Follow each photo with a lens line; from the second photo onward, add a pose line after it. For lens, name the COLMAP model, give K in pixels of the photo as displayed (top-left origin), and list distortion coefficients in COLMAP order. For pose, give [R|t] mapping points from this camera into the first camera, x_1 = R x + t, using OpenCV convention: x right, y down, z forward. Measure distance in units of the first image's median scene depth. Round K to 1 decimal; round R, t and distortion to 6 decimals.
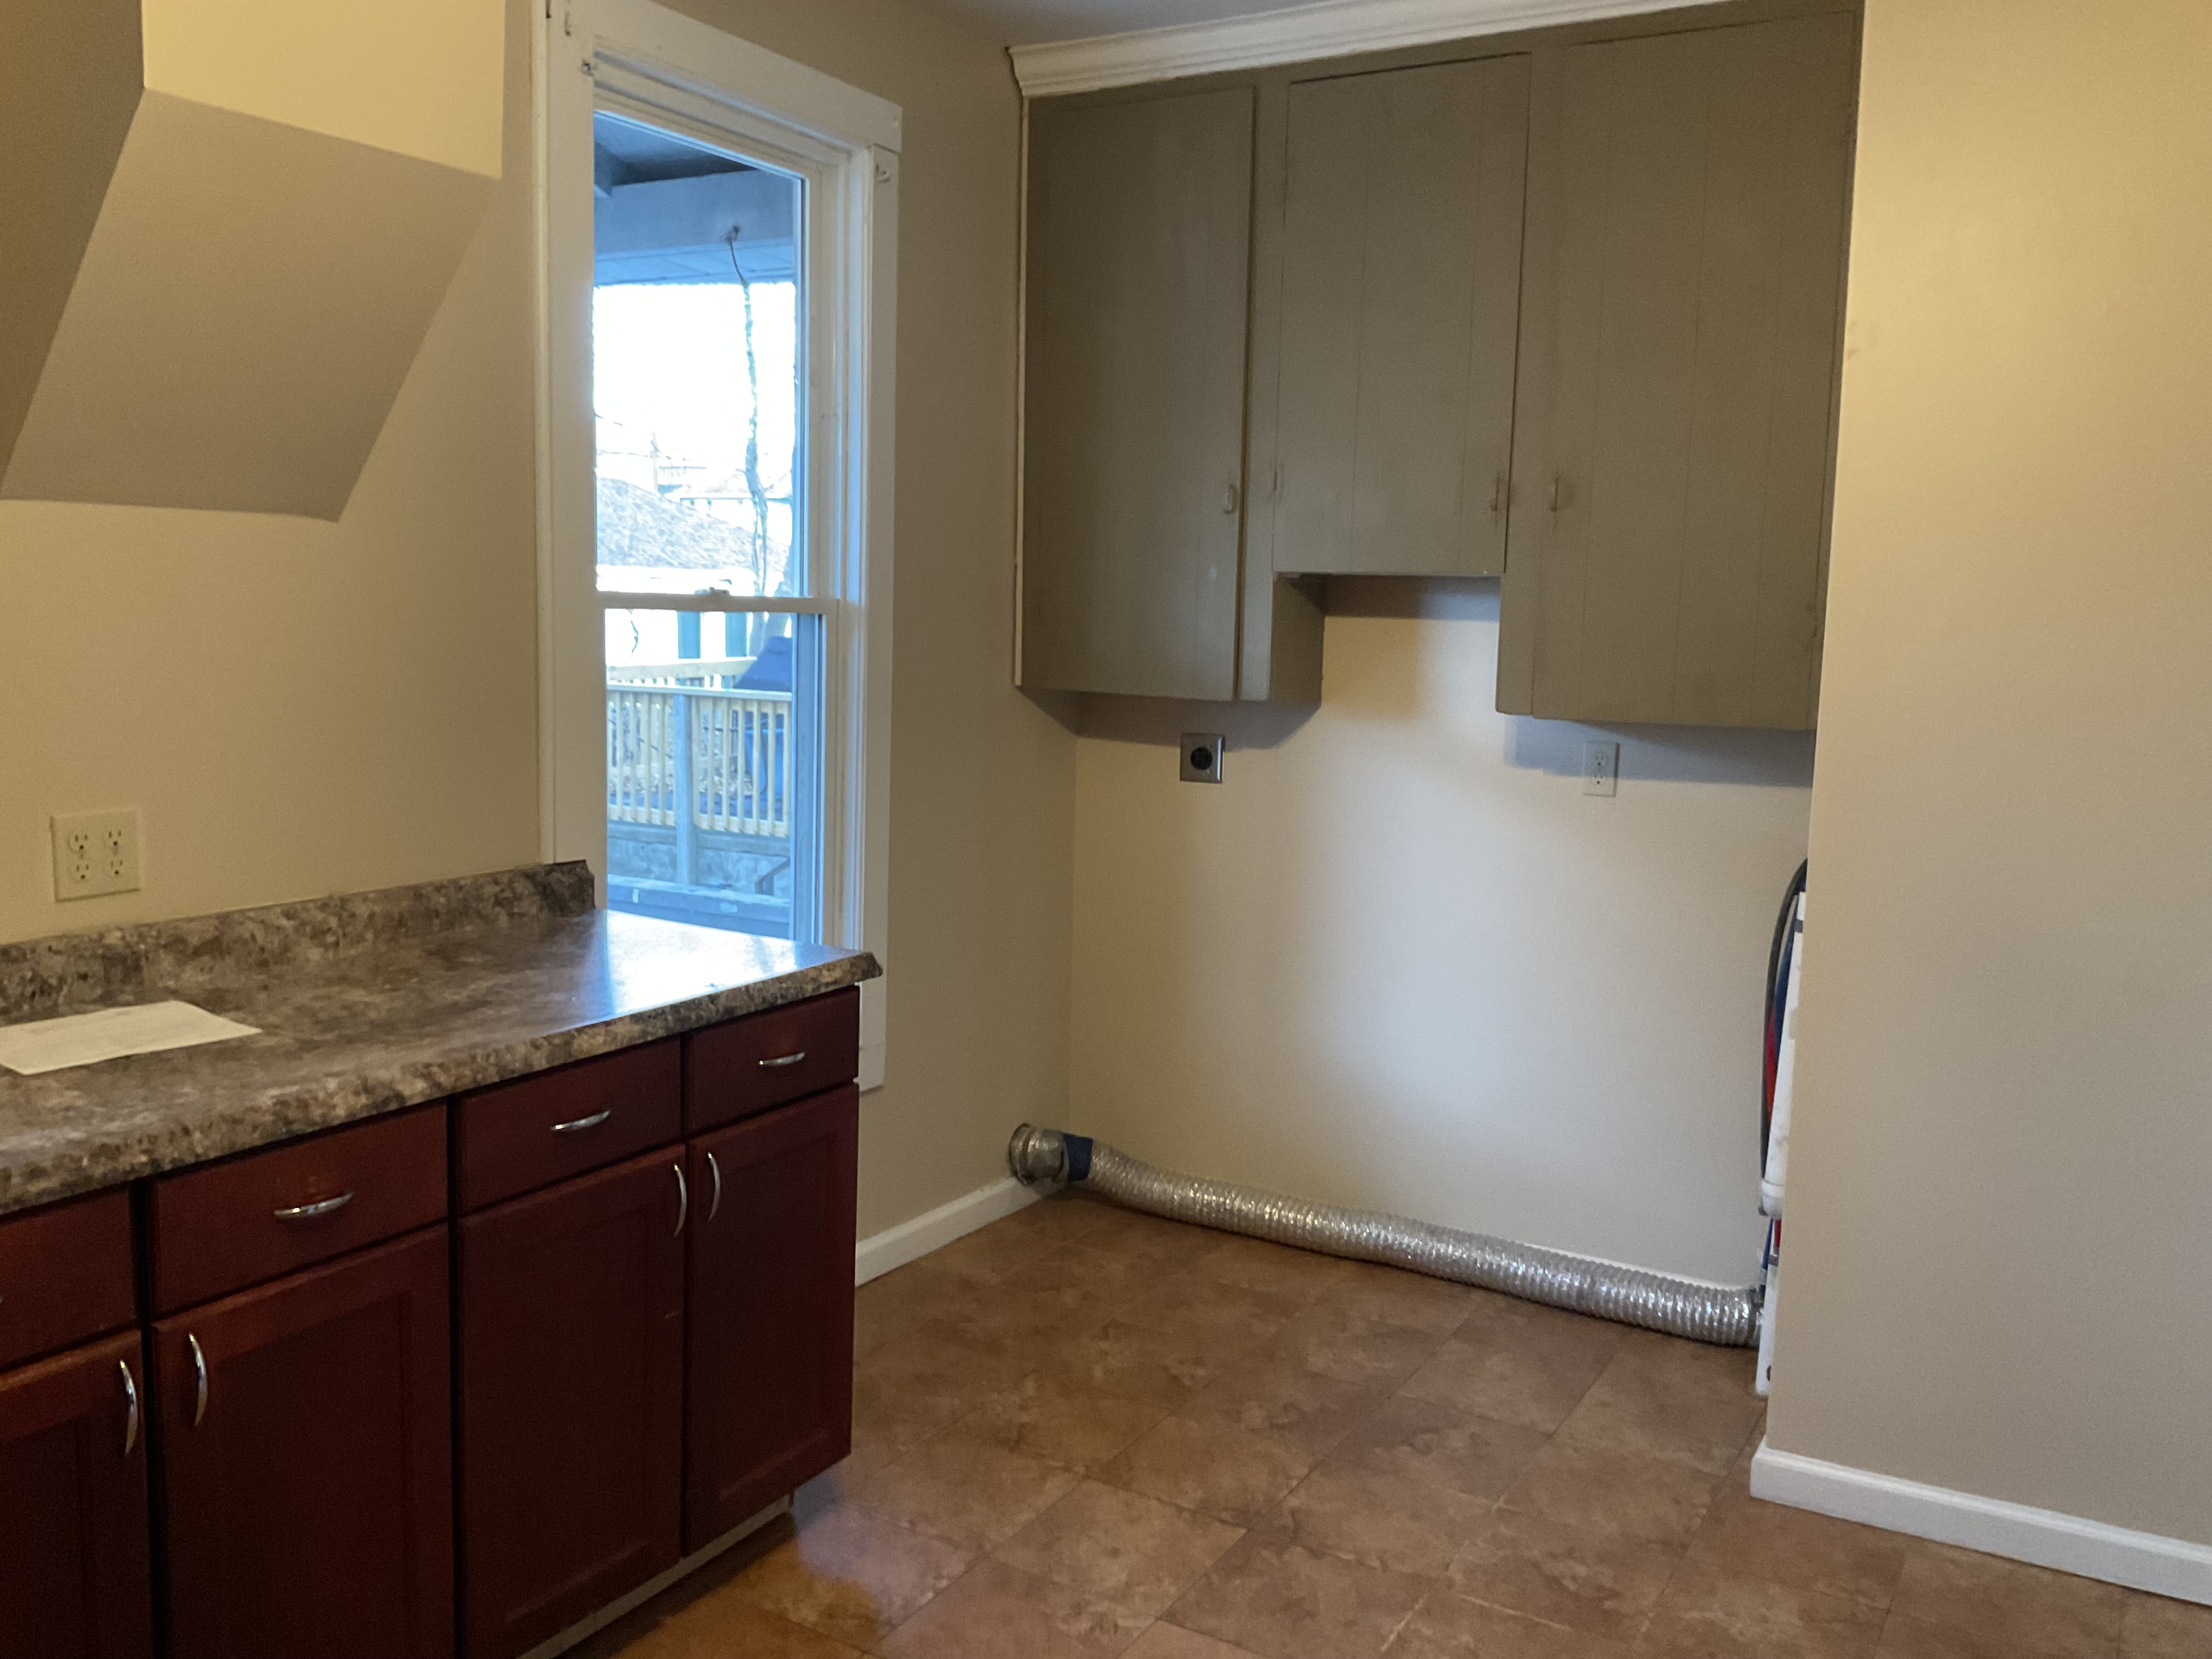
lens RADIAL K [[1807.8, 0, 1106.0], [0, 1807.8, 829.5], [0, 0, 1]] dist [0.002001, -0.004551]
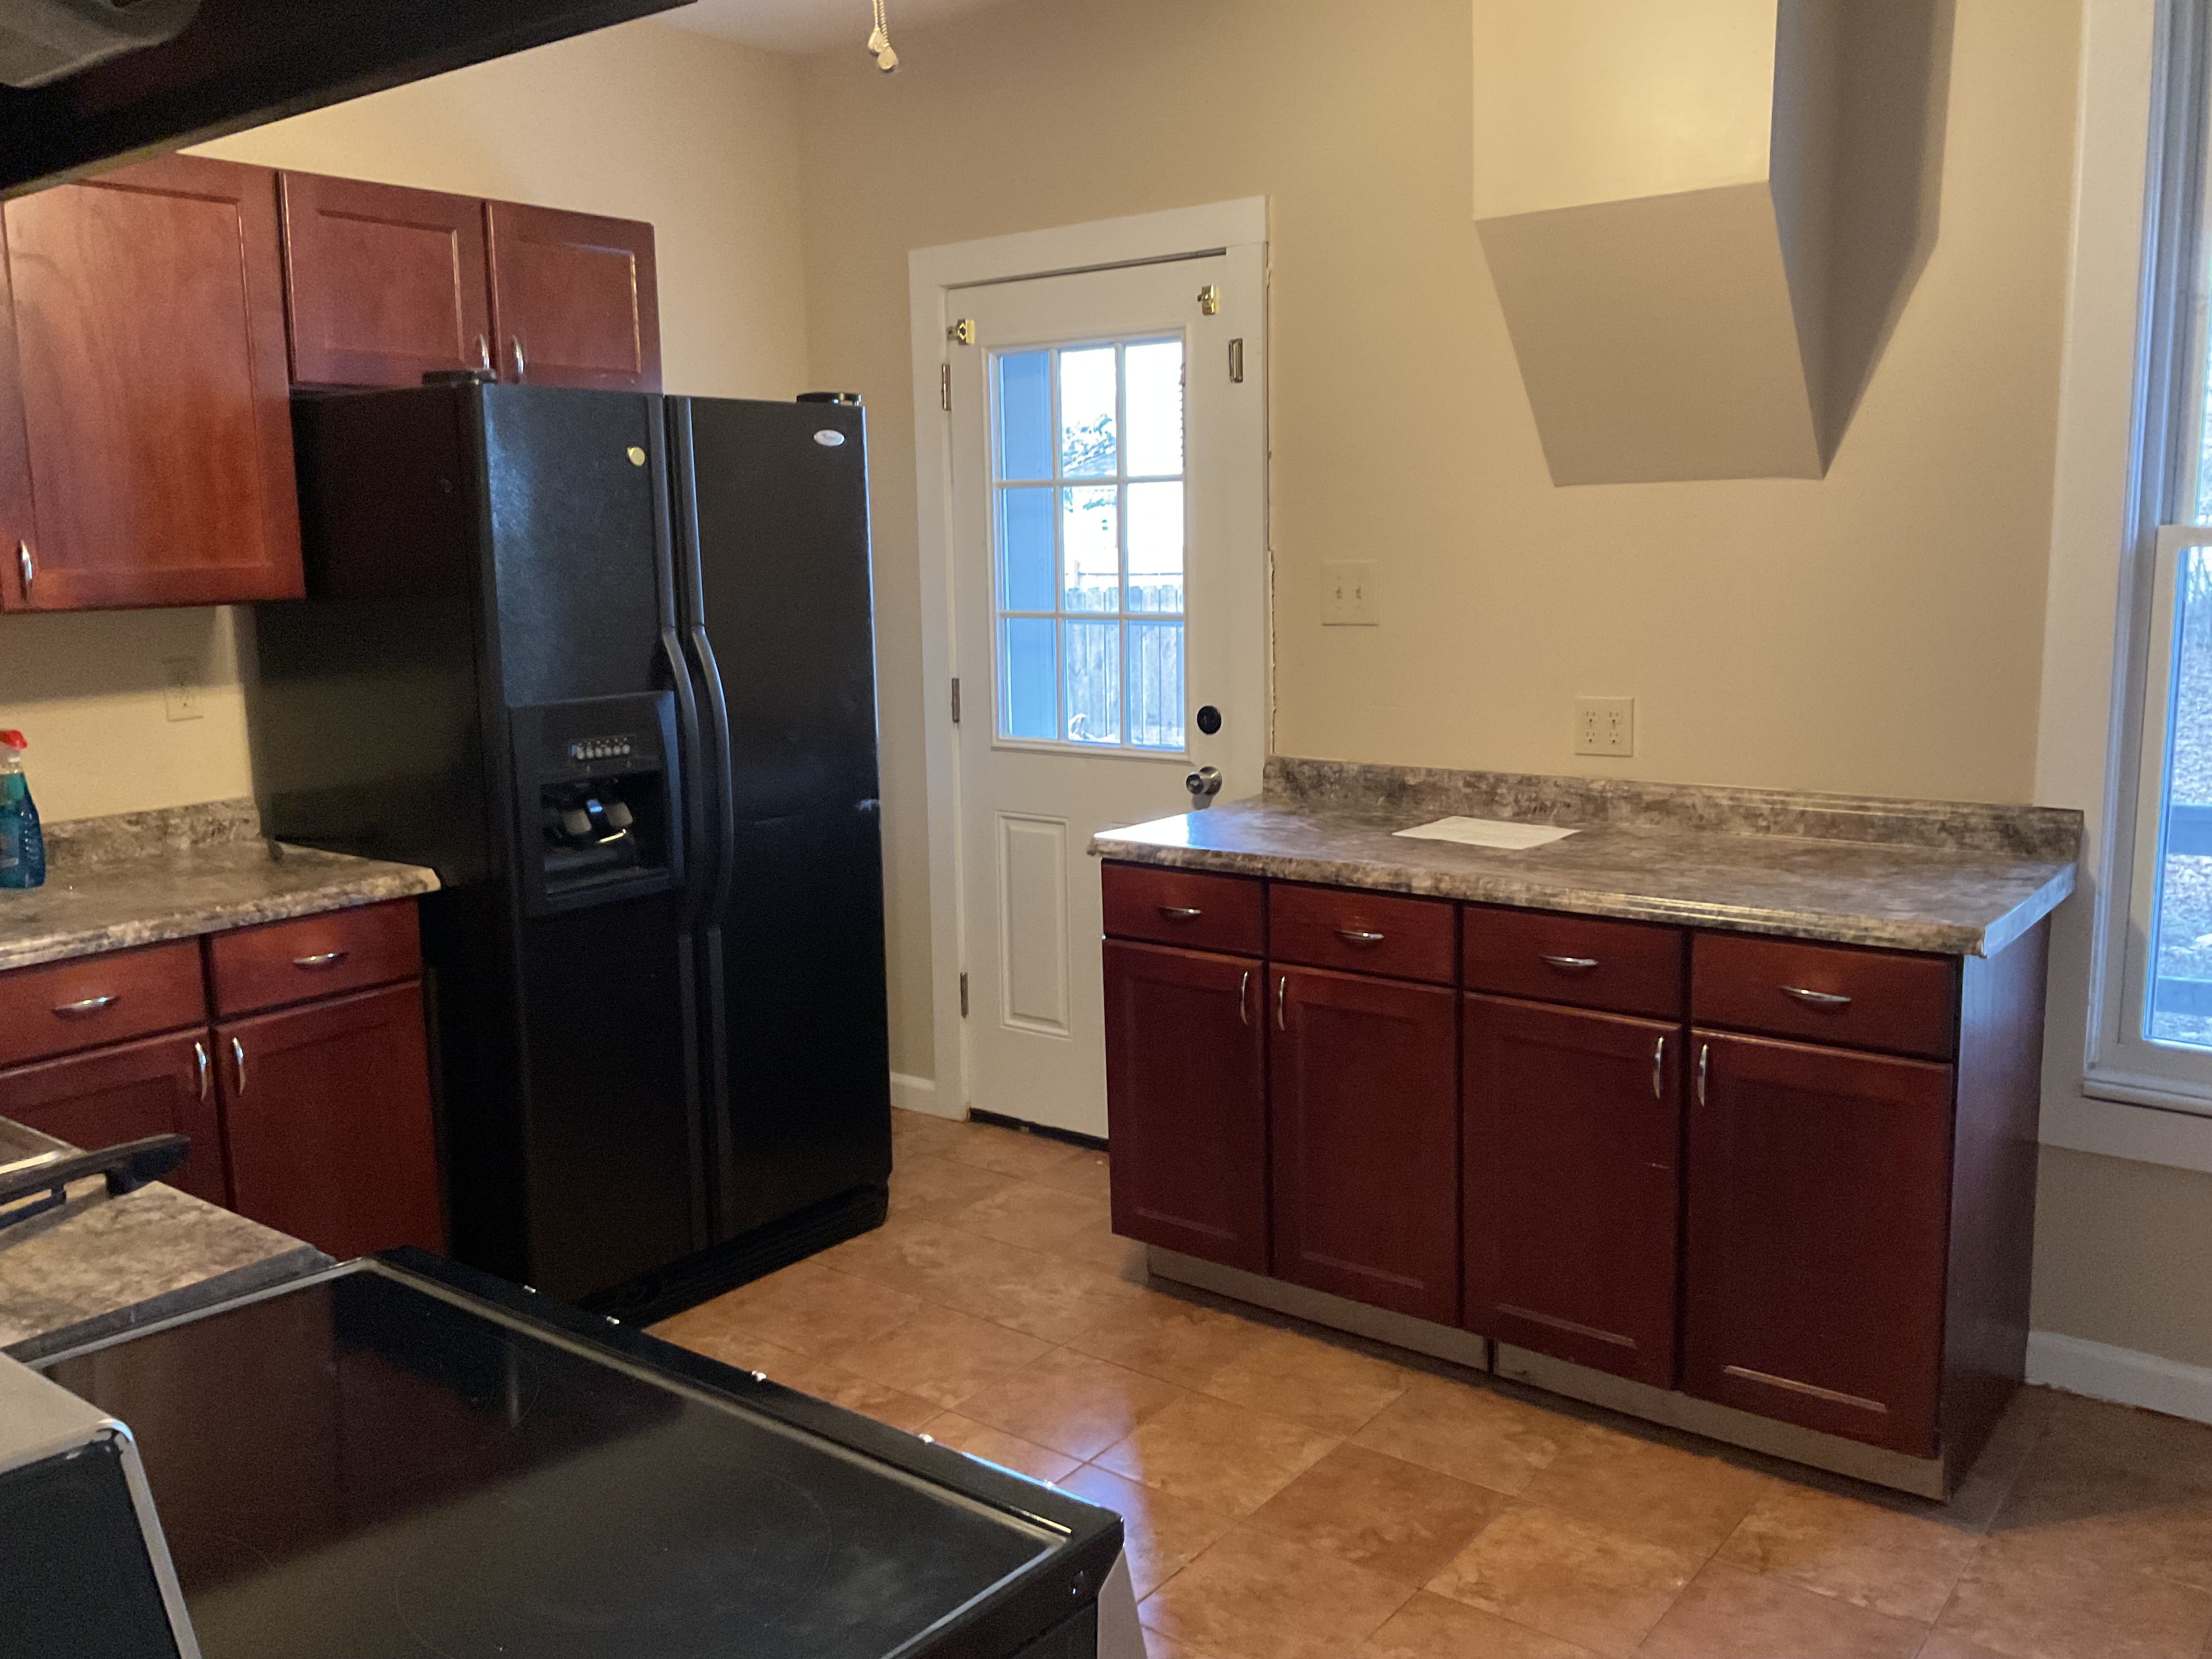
lens RADIAL K [[1859.6, 0, 1106.0], [0, 1859.6, 829.5], [0, 0, 1]] dist [0.001554, -0.003432]
pose [[-0.135673, 0.132499, -0.981854, 0.947812], [-0.104174, 0.983616, 0.147132, -0.081017], [0.985262, 0.122245, -0.119647, 0.769377]]
